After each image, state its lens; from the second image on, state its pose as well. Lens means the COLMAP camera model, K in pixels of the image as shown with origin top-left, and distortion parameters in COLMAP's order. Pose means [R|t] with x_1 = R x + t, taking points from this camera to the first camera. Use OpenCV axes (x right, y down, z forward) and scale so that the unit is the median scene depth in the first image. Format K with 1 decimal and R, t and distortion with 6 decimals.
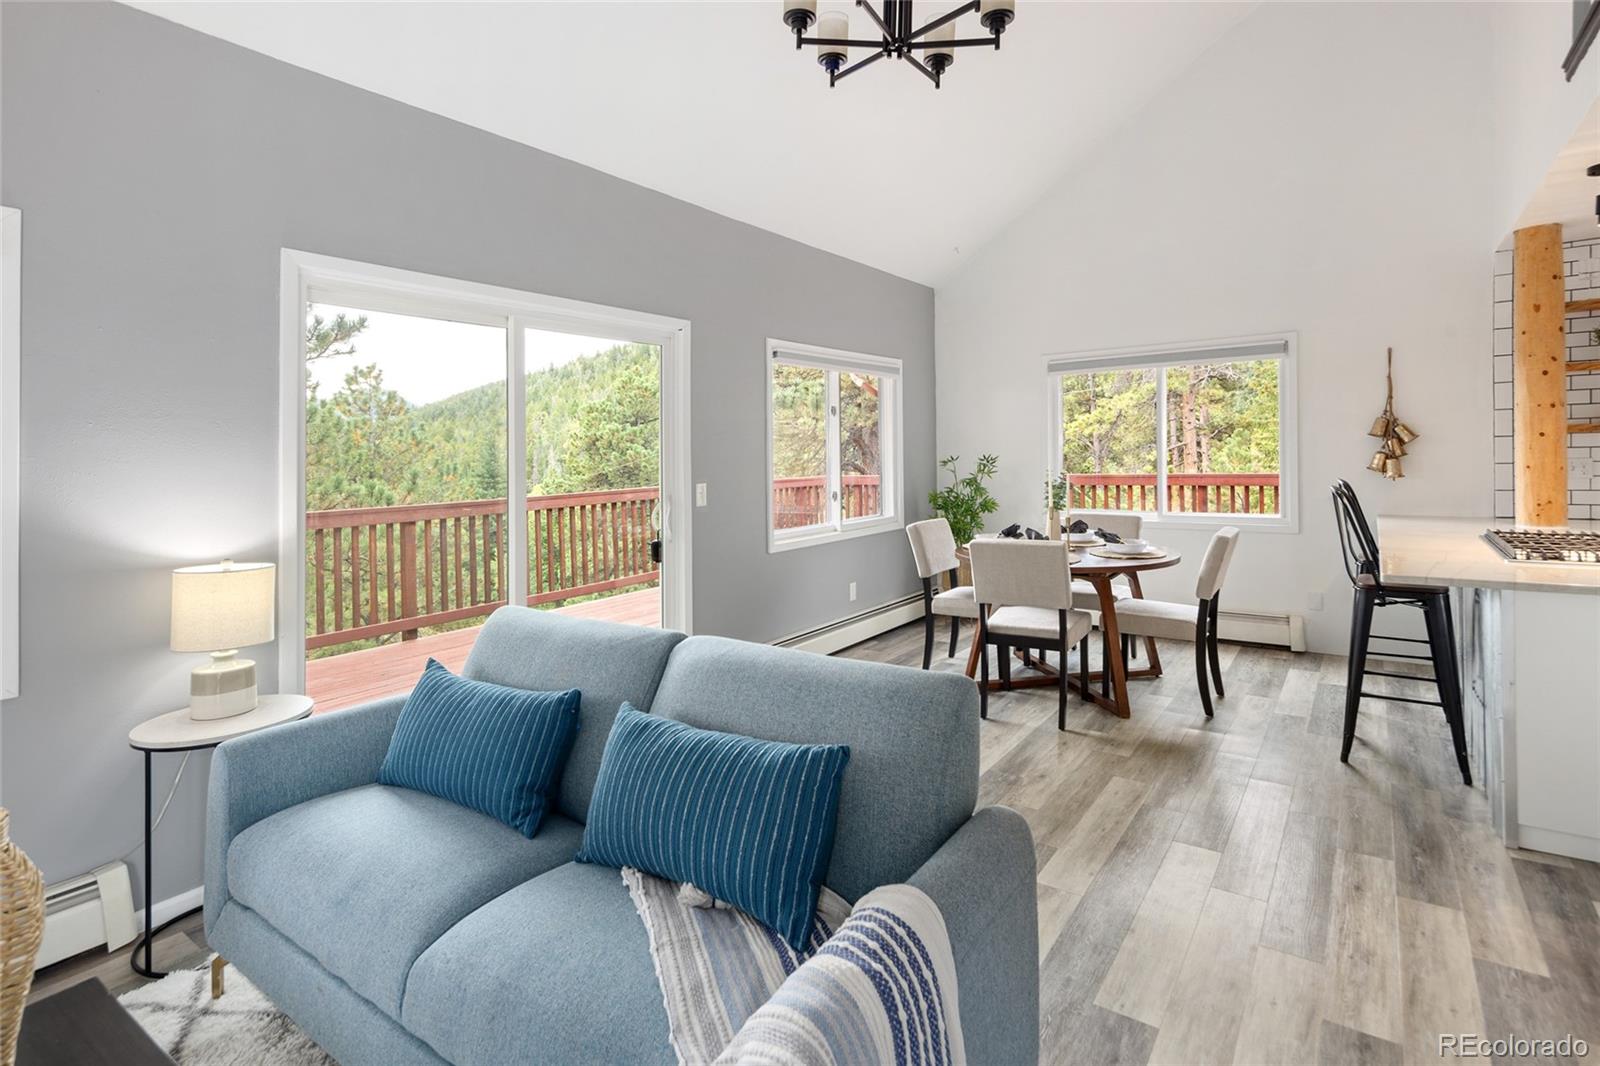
lens RADIAL K [[791.5, 0, 796.9], [0, 791.5, 500.8], [0, 0, 1]] dist [-0.003762, -0.001519]
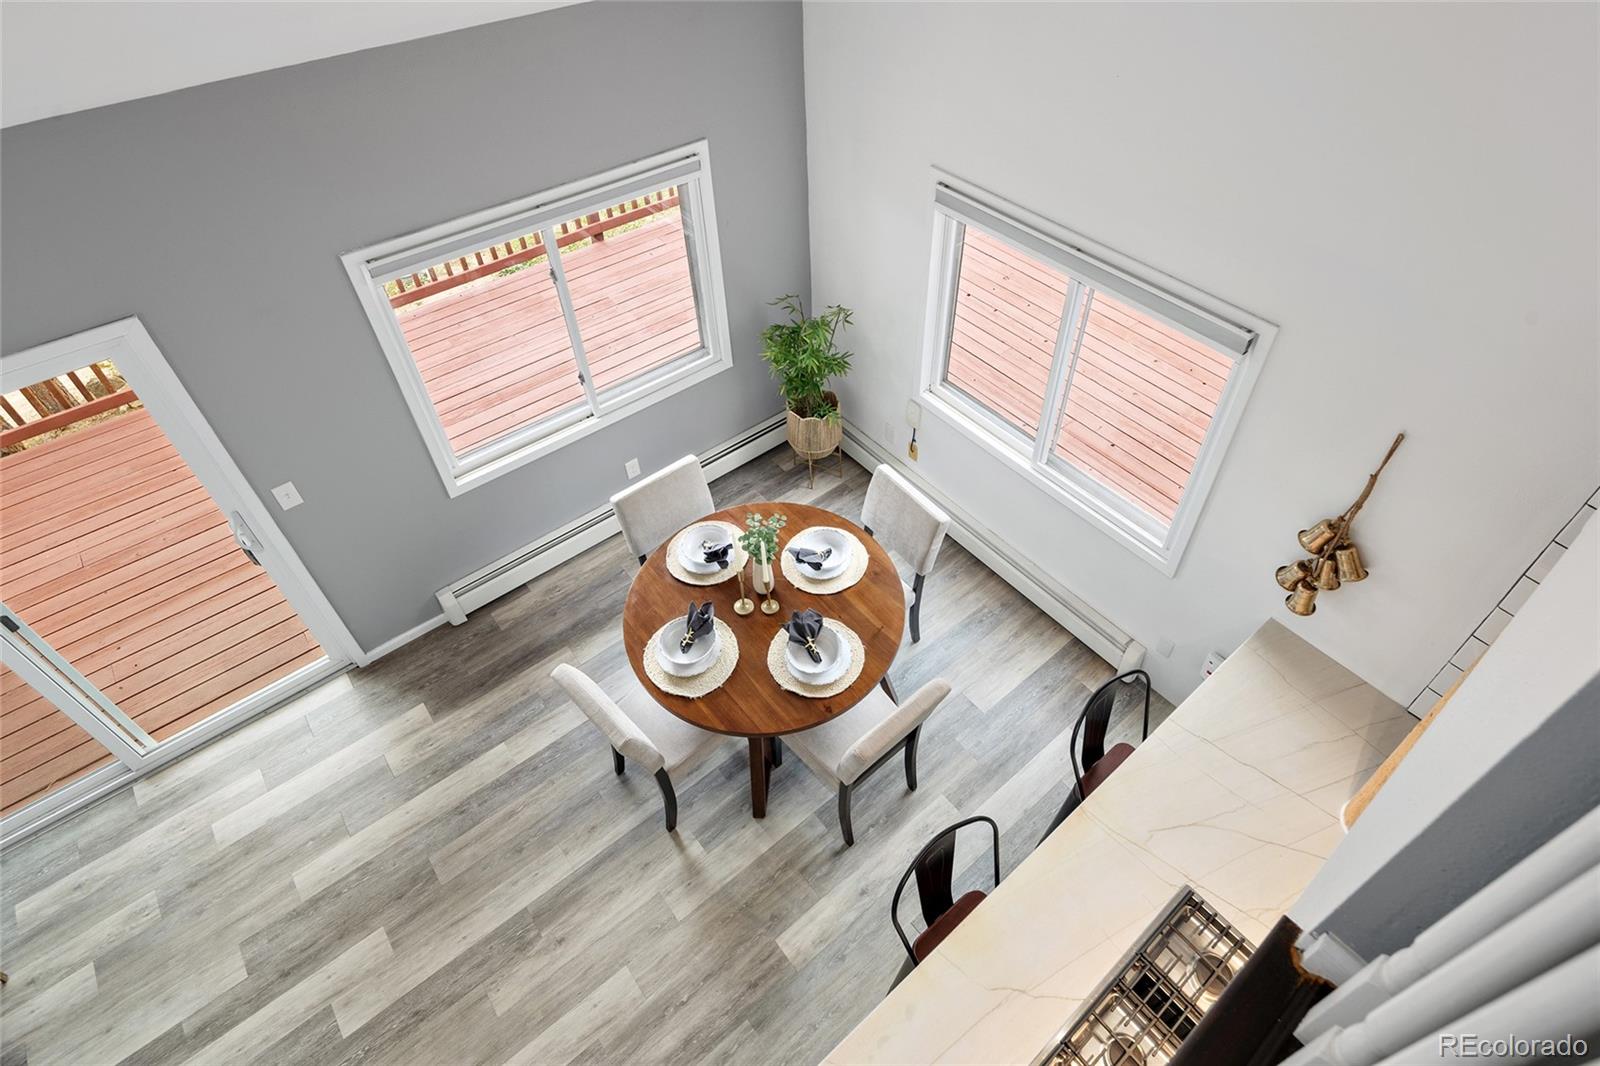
lens RADIAL K [[791.5, 0, 808.2], [0, 791.5, 517.2], [0, 0, 1]] dist [-0.003762, -0.001519]
pose [[0.968963, 0.175857, -0.173739, 0.483507], [-0.008667, 0.726544, 0.687065, -0.498255], [0.247055, -0.664235, 0.705518, 0.520265]]
